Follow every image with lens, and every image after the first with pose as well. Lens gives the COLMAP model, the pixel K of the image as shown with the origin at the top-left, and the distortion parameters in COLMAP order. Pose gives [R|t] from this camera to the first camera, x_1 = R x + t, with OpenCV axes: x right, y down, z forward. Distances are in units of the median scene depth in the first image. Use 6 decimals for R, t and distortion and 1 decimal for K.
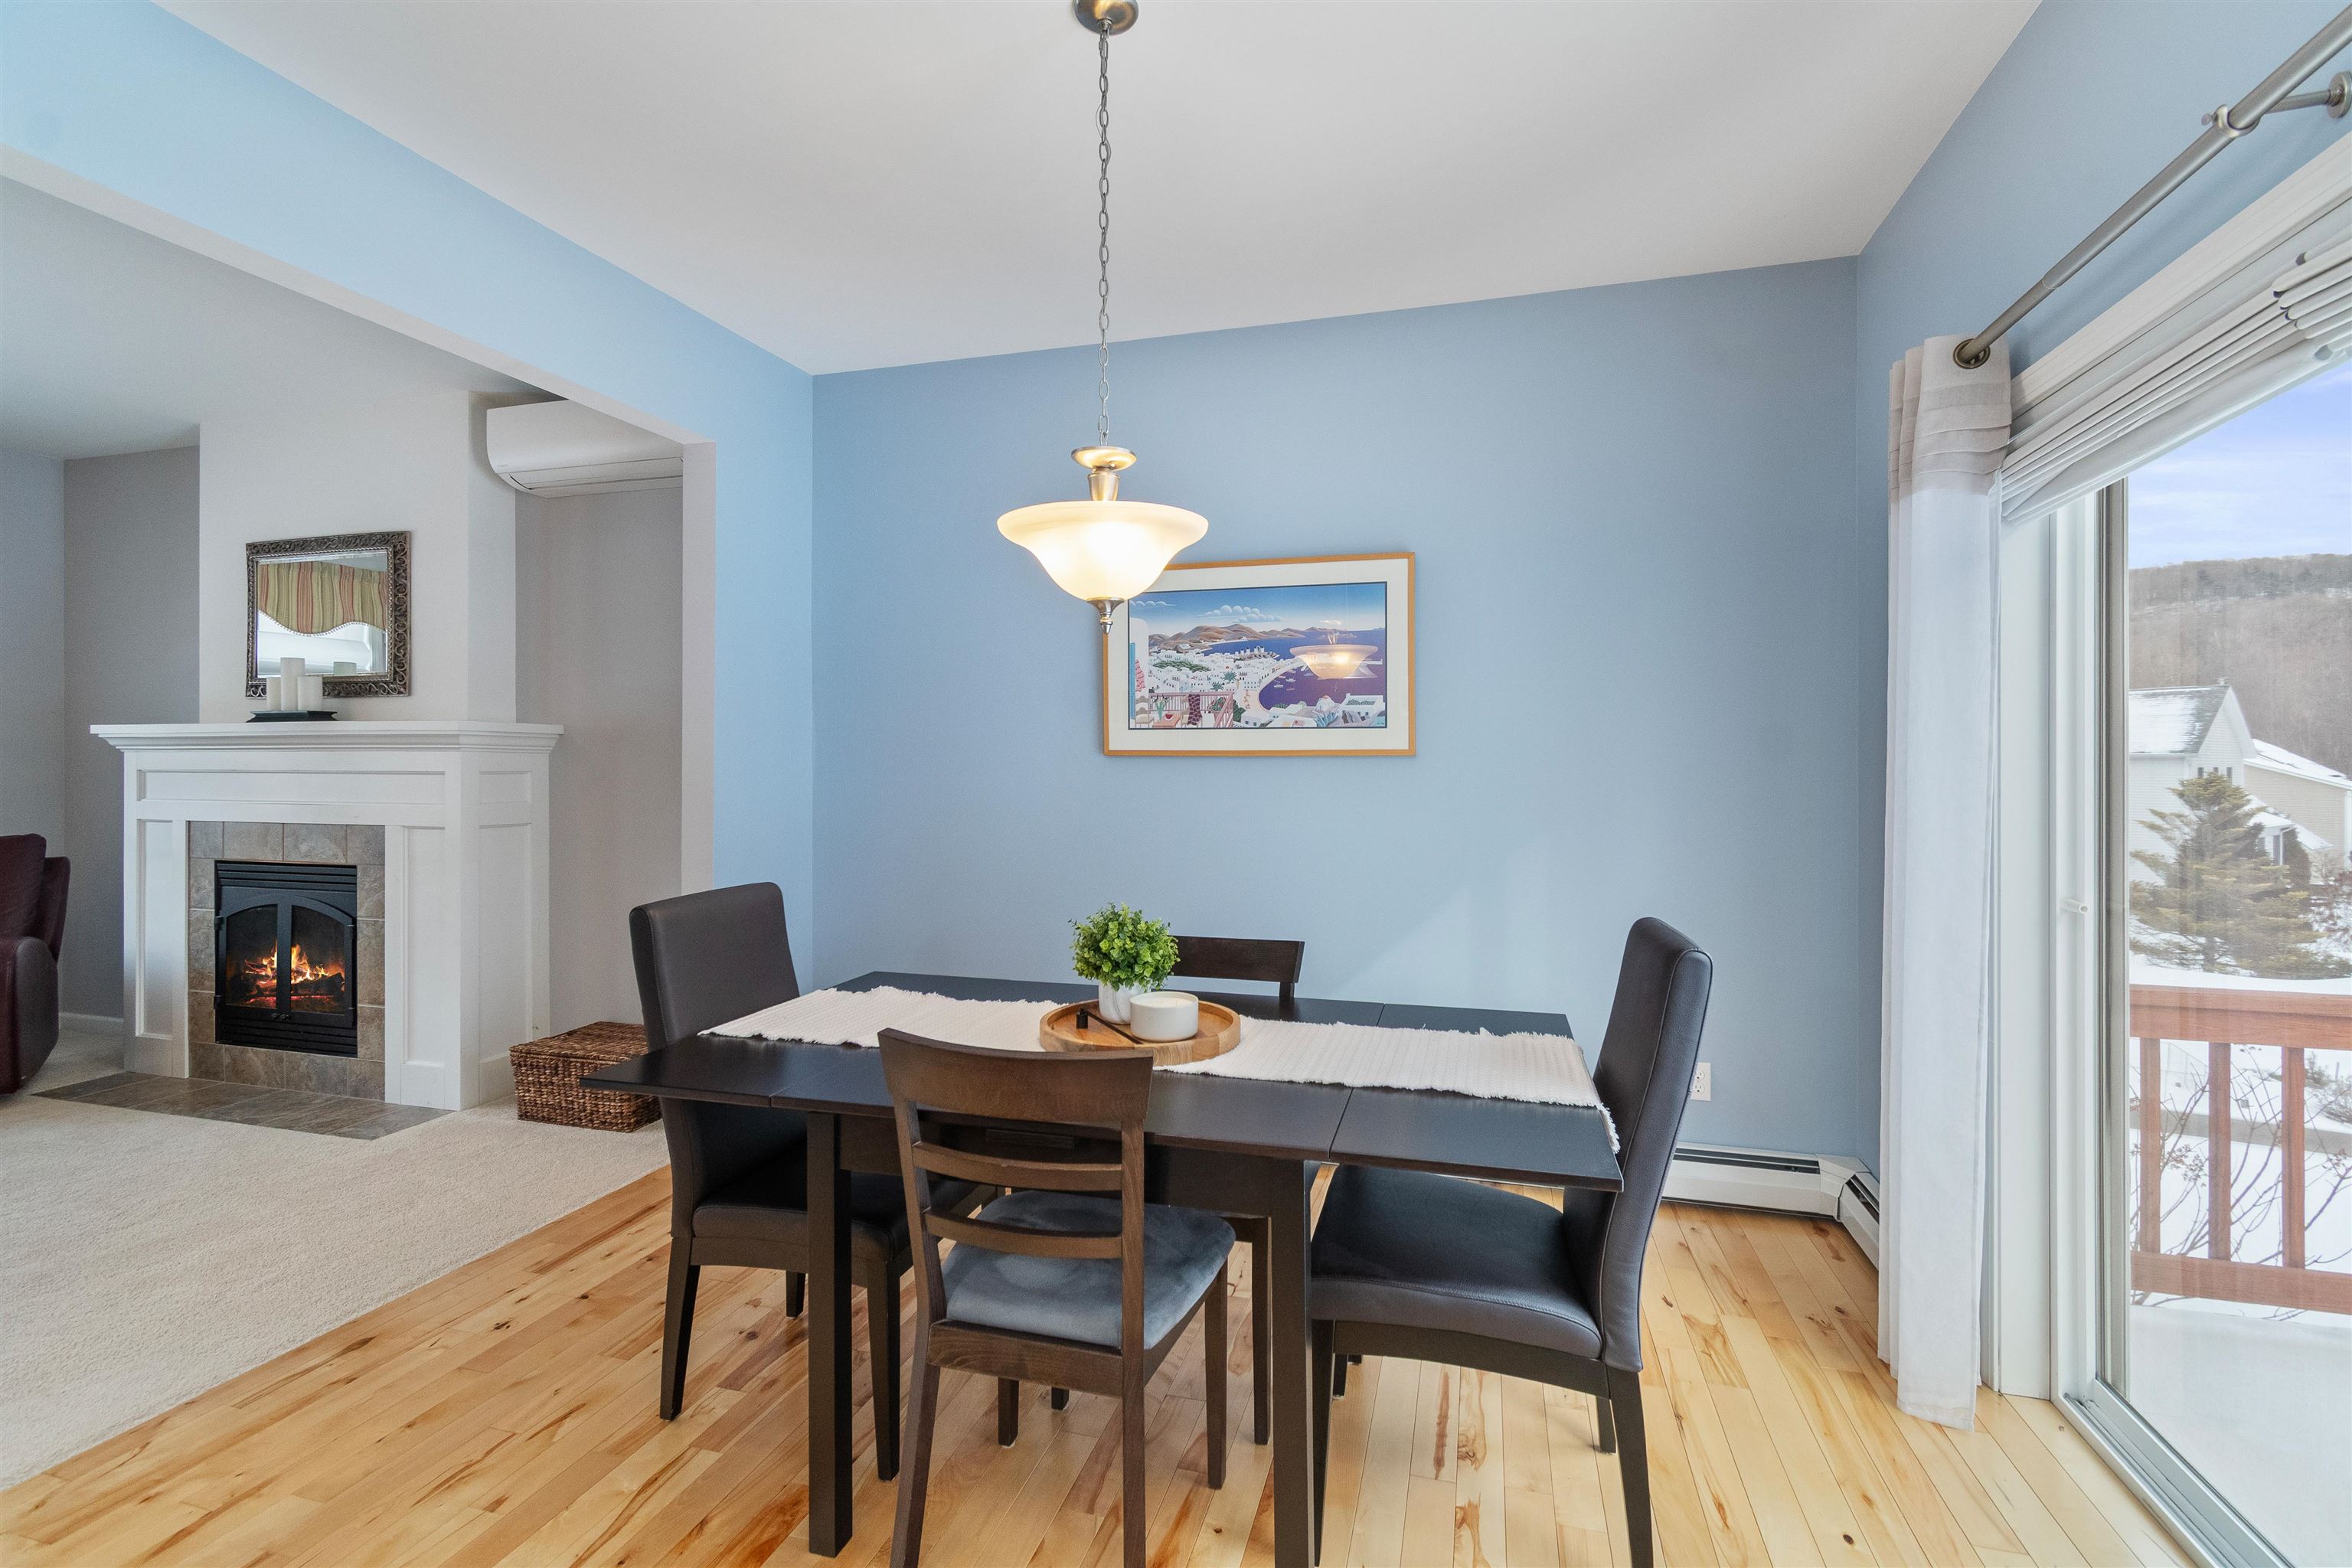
lens RADIAL K [[1040.6, 0, 1188.2], [0, 1040.6, 750.3], [0, 0, 1]] dist [0.001022, 0.000044]
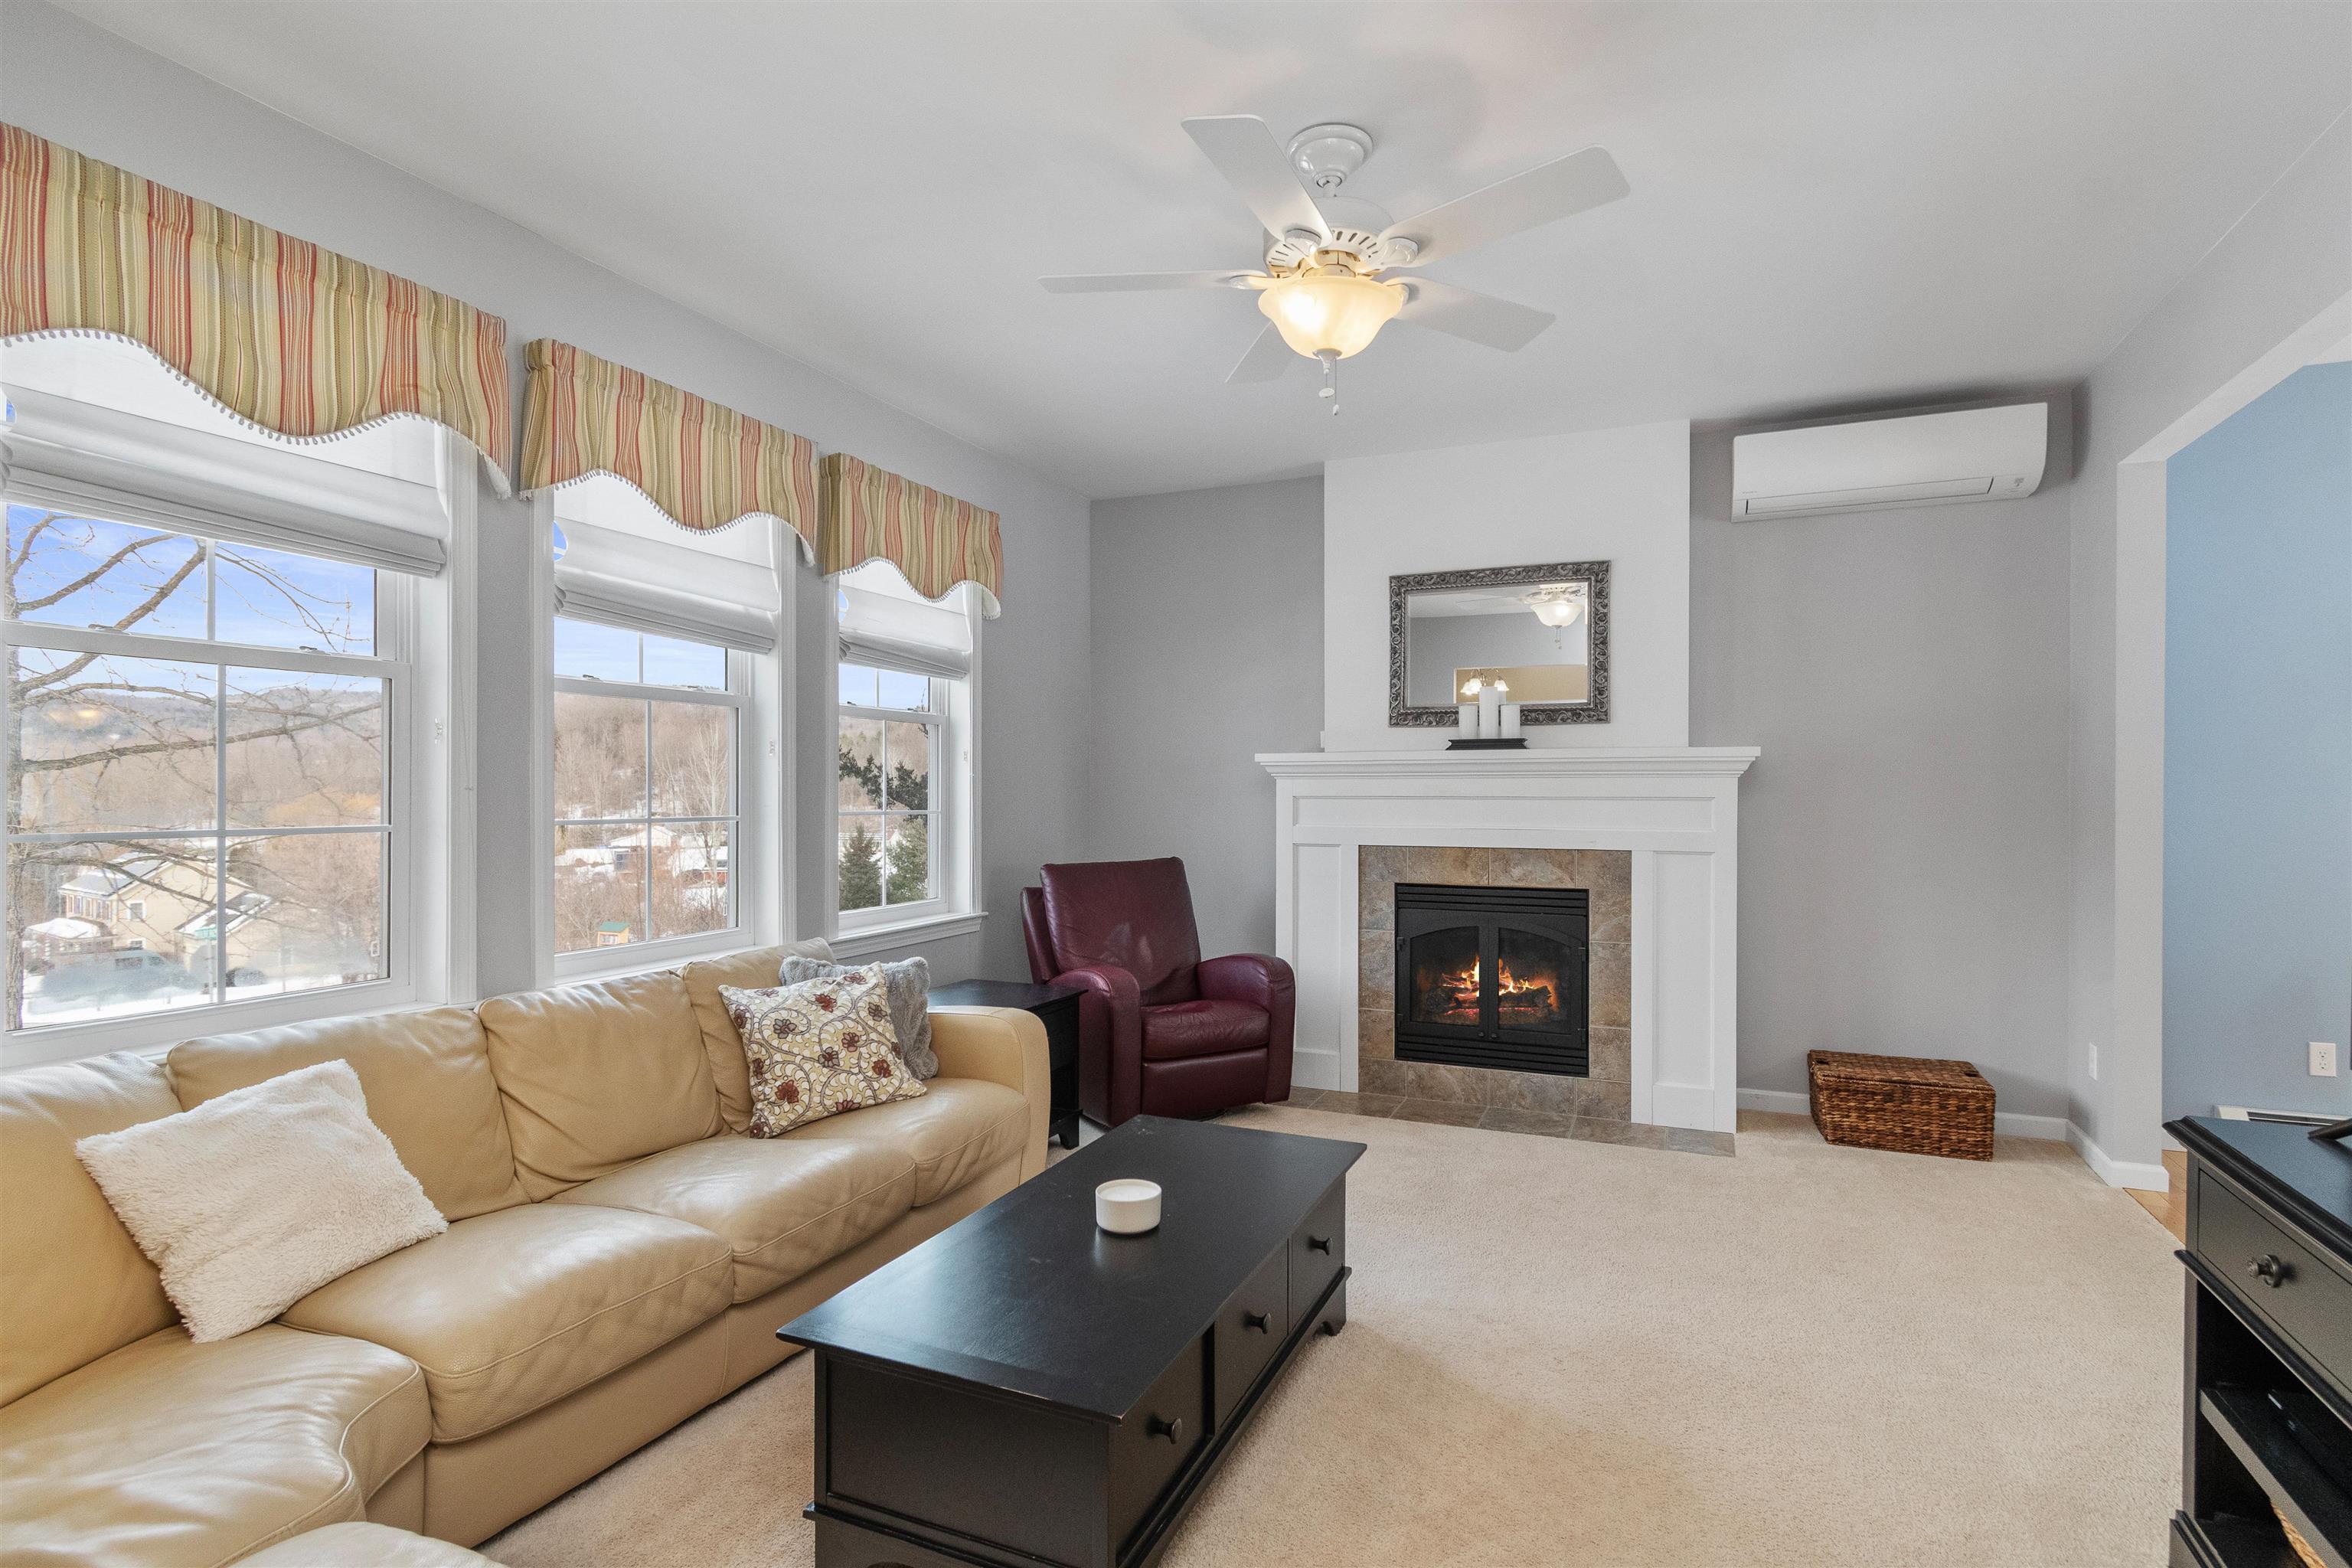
lens RADIAL K [[1147.1, 0, 1188.4], [0, 1147.1, 778.9], [0, 0, 1]] dist [-0.000490, -0.000888]
pose [[0.991801, -0.002746, -0.127759, -1.011546], [0.003563, 0.999975, 0.006164, -0.006249], [0.127739, -0.006569, 0.991786, -0.158514]]
